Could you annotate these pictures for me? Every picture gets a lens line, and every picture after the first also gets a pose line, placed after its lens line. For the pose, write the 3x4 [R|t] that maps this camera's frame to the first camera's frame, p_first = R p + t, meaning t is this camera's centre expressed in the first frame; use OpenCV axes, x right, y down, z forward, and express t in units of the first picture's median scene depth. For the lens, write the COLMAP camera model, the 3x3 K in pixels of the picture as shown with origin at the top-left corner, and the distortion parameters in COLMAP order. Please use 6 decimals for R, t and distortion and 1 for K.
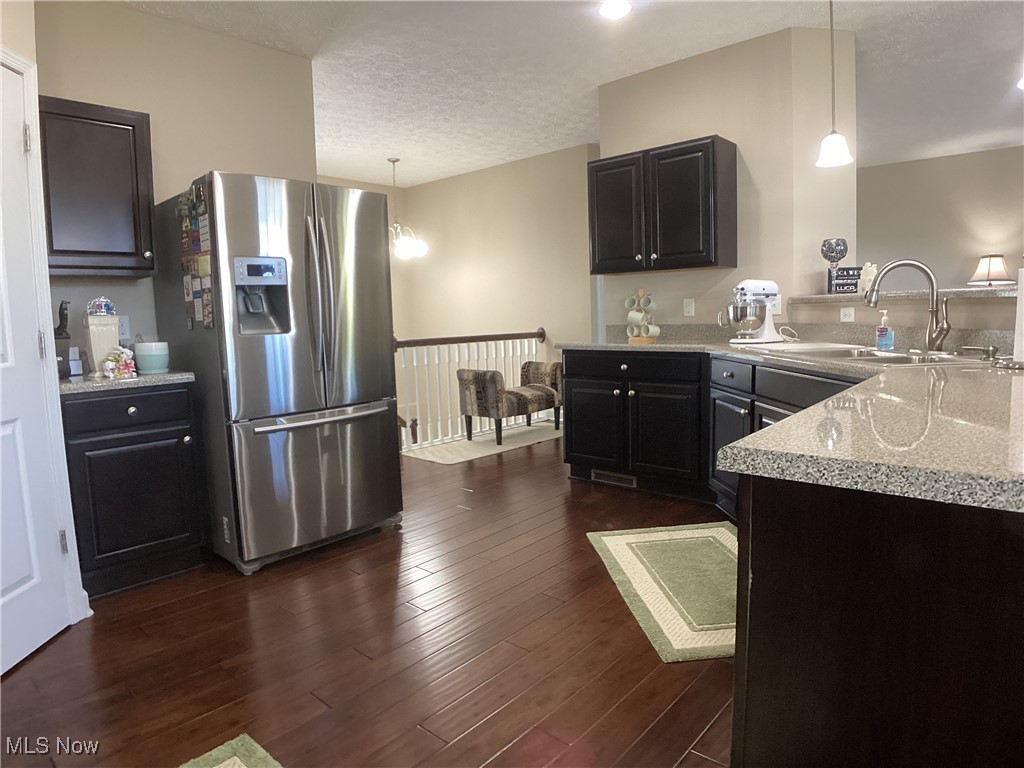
lens RADIAL K [[620.0, 0, 506.4], [0, 620.0, 377.1], [0, 0, 1]] dist [-0.067745, -0.000135]
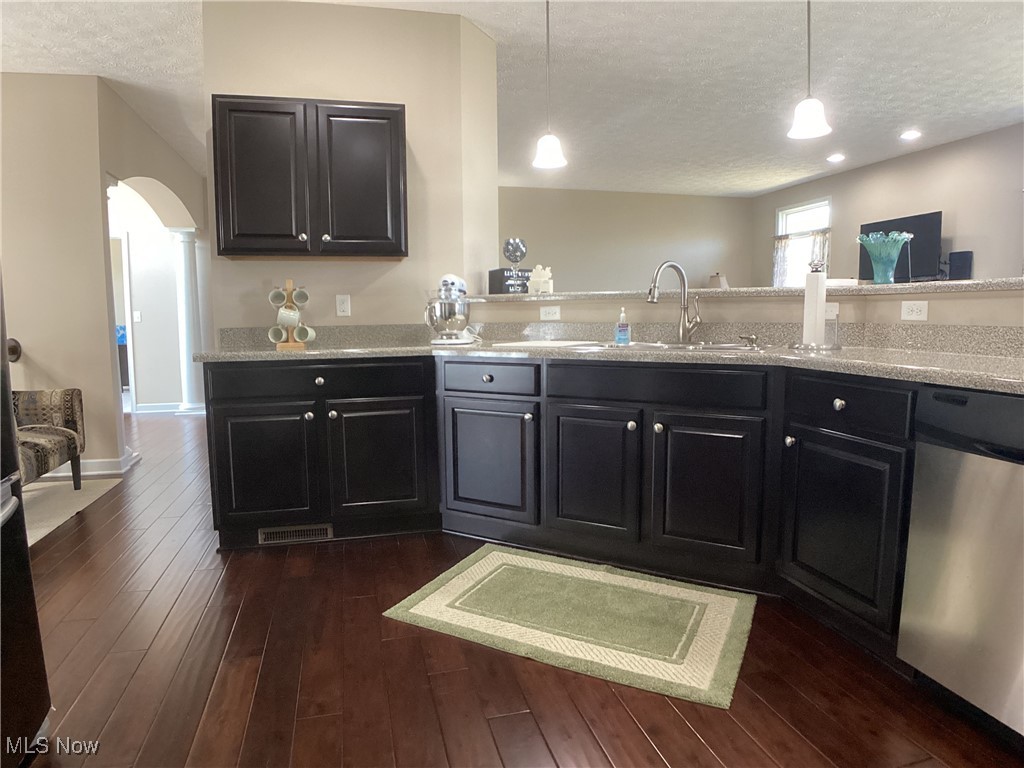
lens RADIAL K [[620.0, 0, 506.4], [0, 620.0, 377.1], [0, 0, 1]] dist [-0.067745, -0.000135]
pose [[0.553142, -0.057409, 0.831107, -0.325478], [0.080083, 0.996667, 0.015546, -0.015283], [-0.829229, 0.057959, 0.555895, 0.431869]]
